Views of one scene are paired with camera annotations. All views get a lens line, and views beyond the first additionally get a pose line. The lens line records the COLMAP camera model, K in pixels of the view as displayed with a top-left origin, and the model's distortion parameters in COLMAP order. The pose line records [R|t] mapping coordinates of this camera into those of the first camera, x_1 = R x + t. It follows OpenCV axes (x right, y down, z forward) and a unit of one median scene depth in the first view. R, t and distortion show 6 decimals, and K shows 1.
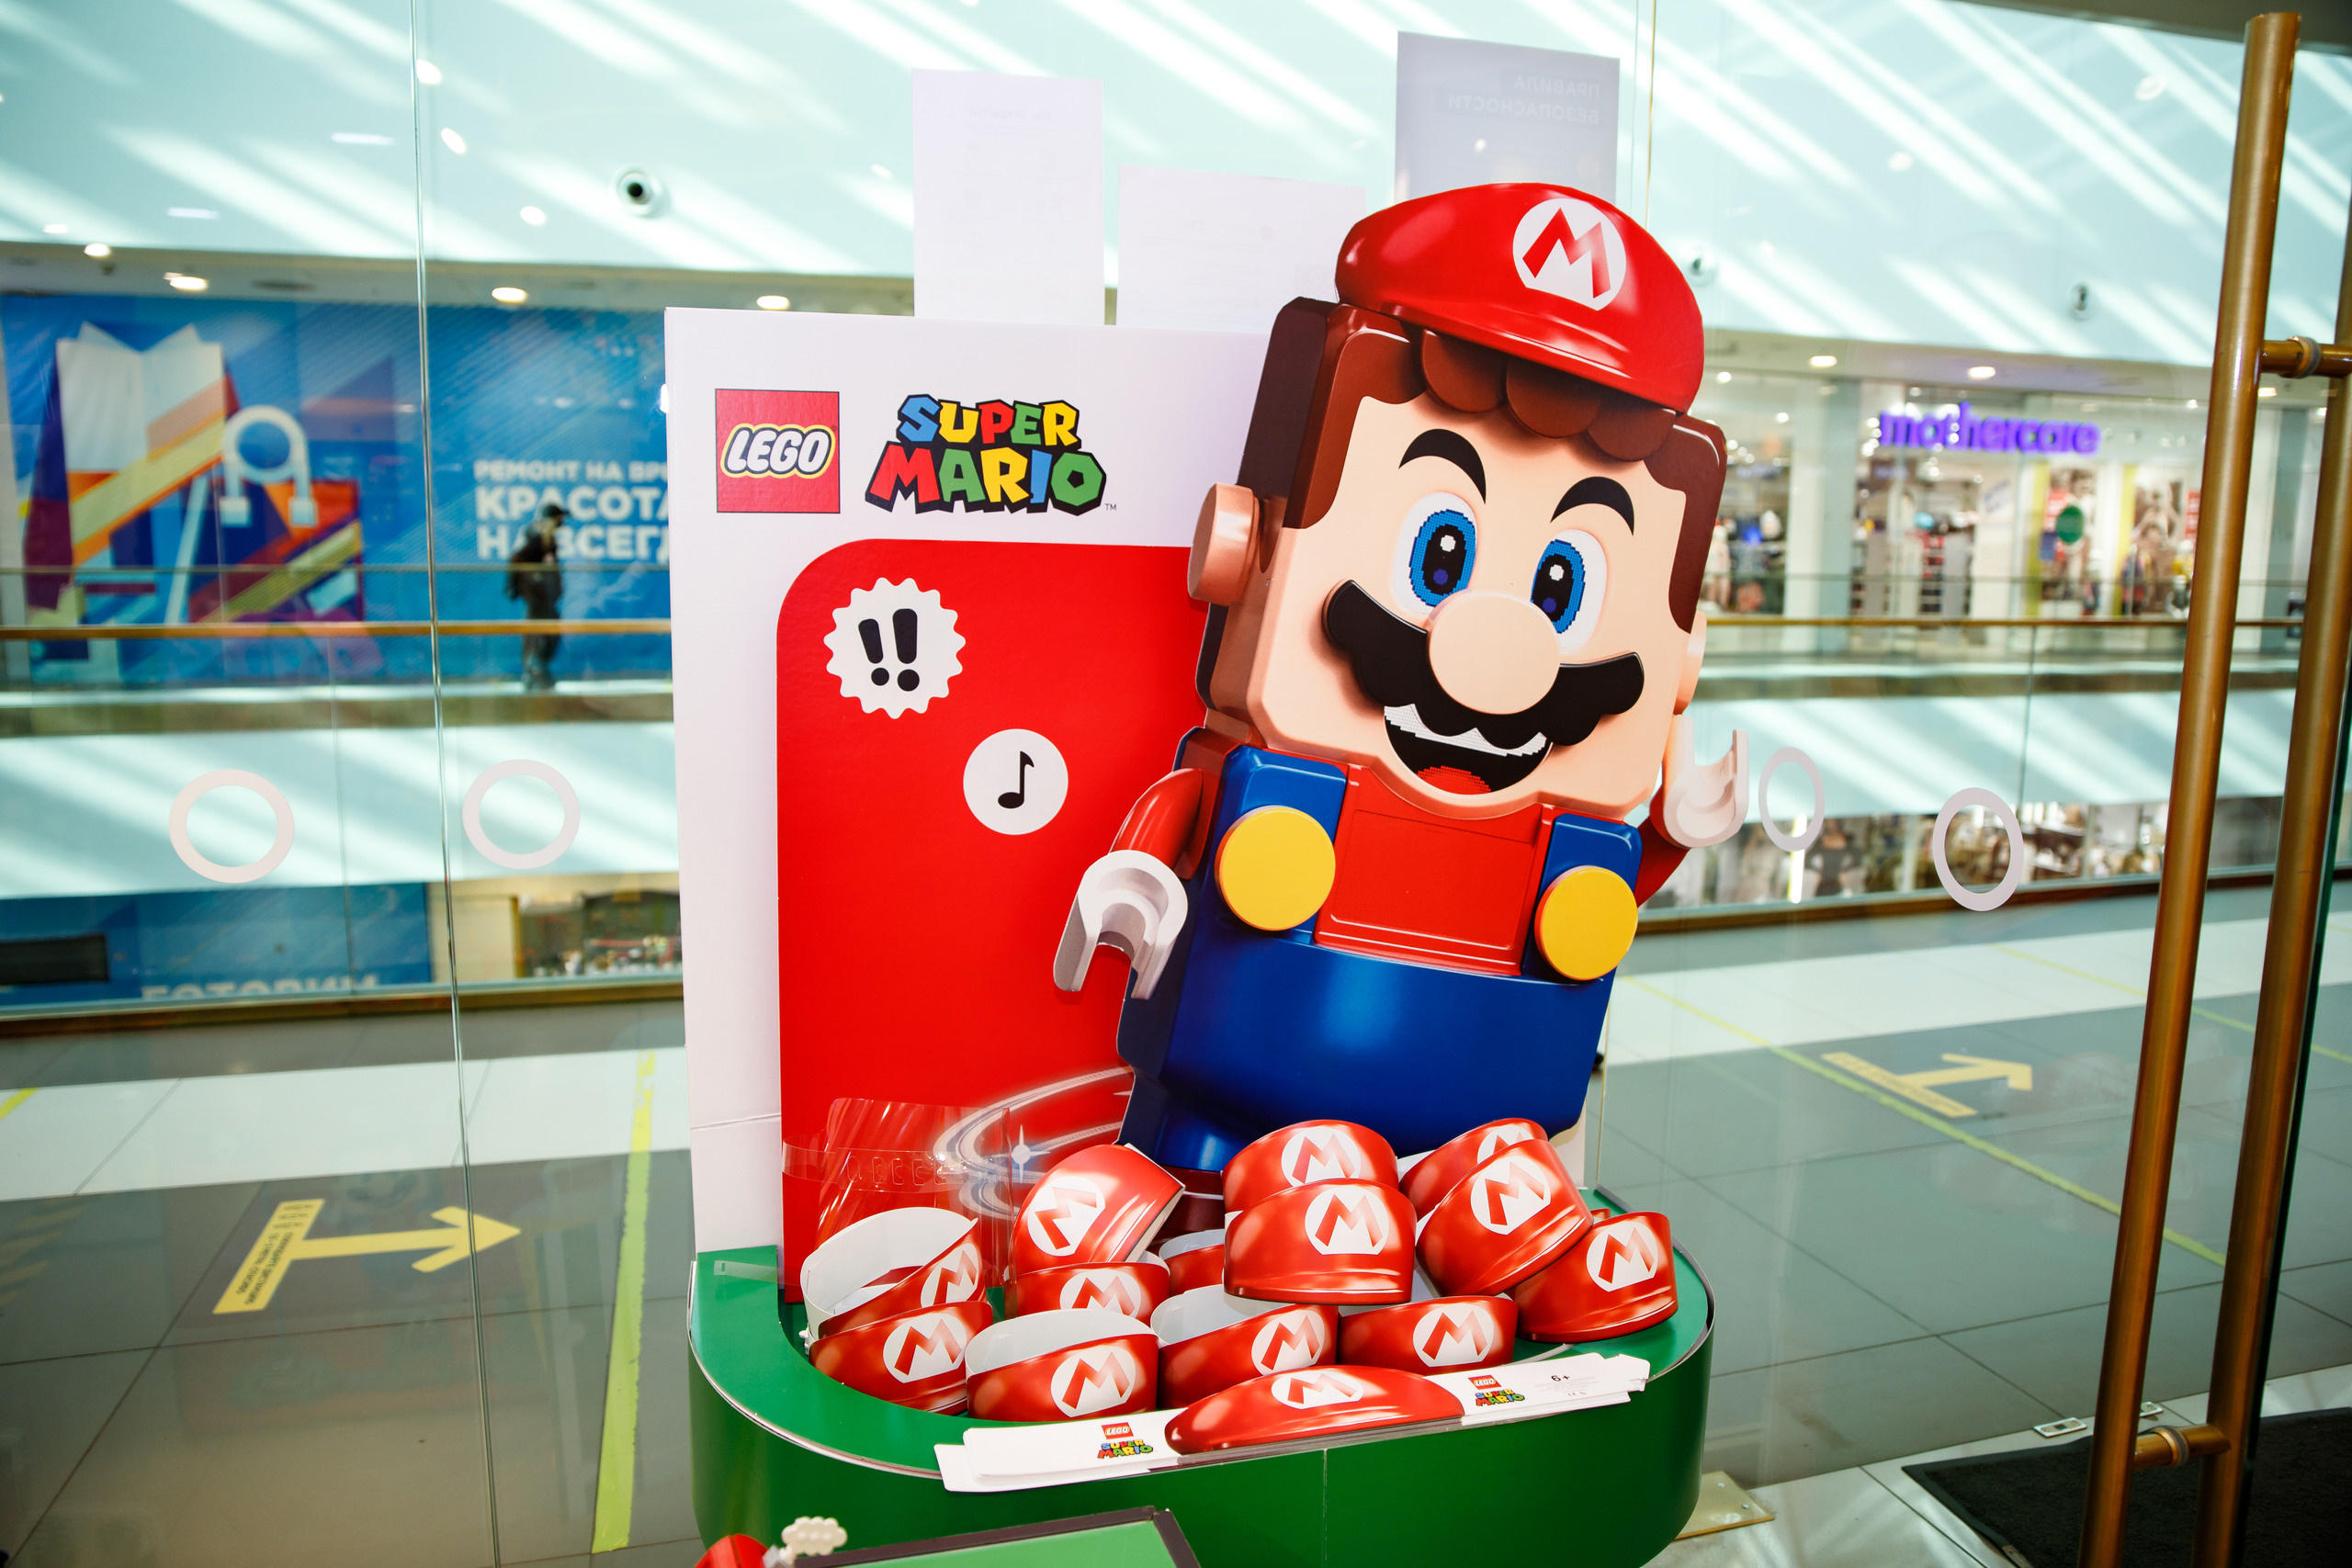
lens RADIAL K [[1621.1, 0, 1176.0], [0, 1621.1, 784.0], [0, 0, 1]] dist [-0.142262, 0.110999]
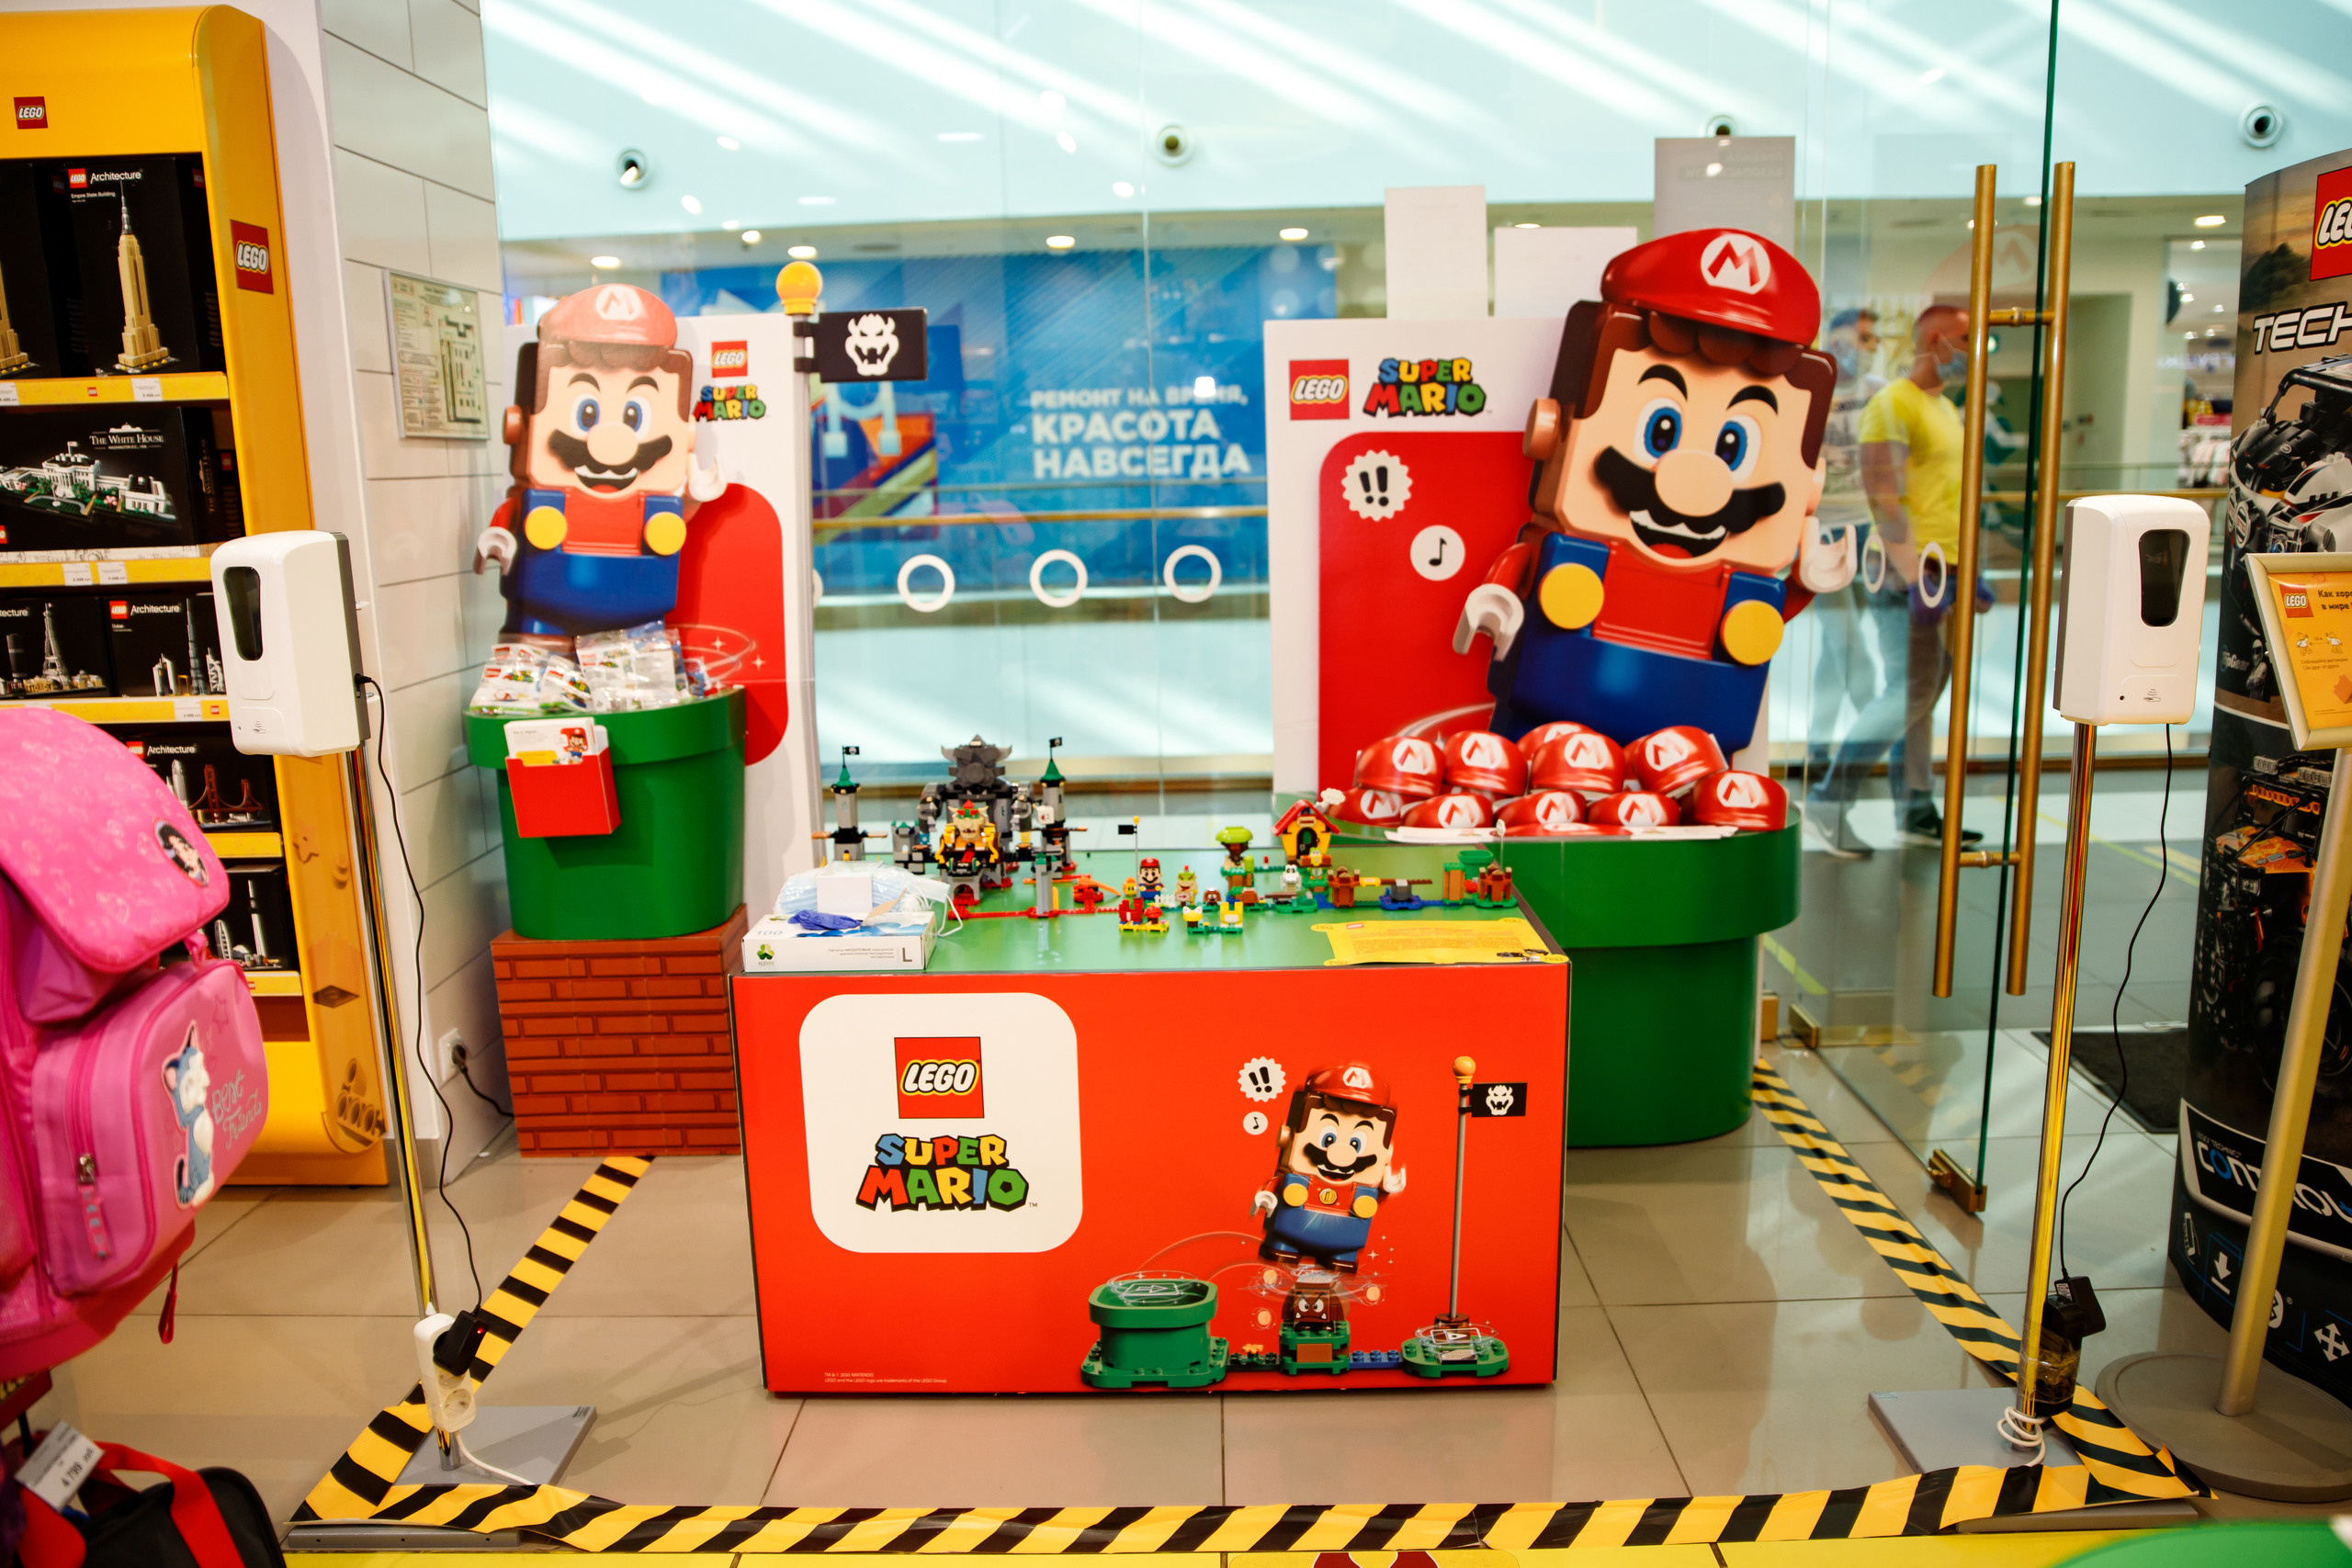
lens RADIAL K [[1688.0, 0, 1187.3], [0, 1688.0, 783.4], [0, 0, 1]] dist [-0.133296, 0.094552]
pose [[0.953414, 0.019817, -0.301013, 0.231055], [-0.006897, 0.999011, 0.043924, 0.190659], [0.301586, -0.039802, 0.952608, -1.050237]]
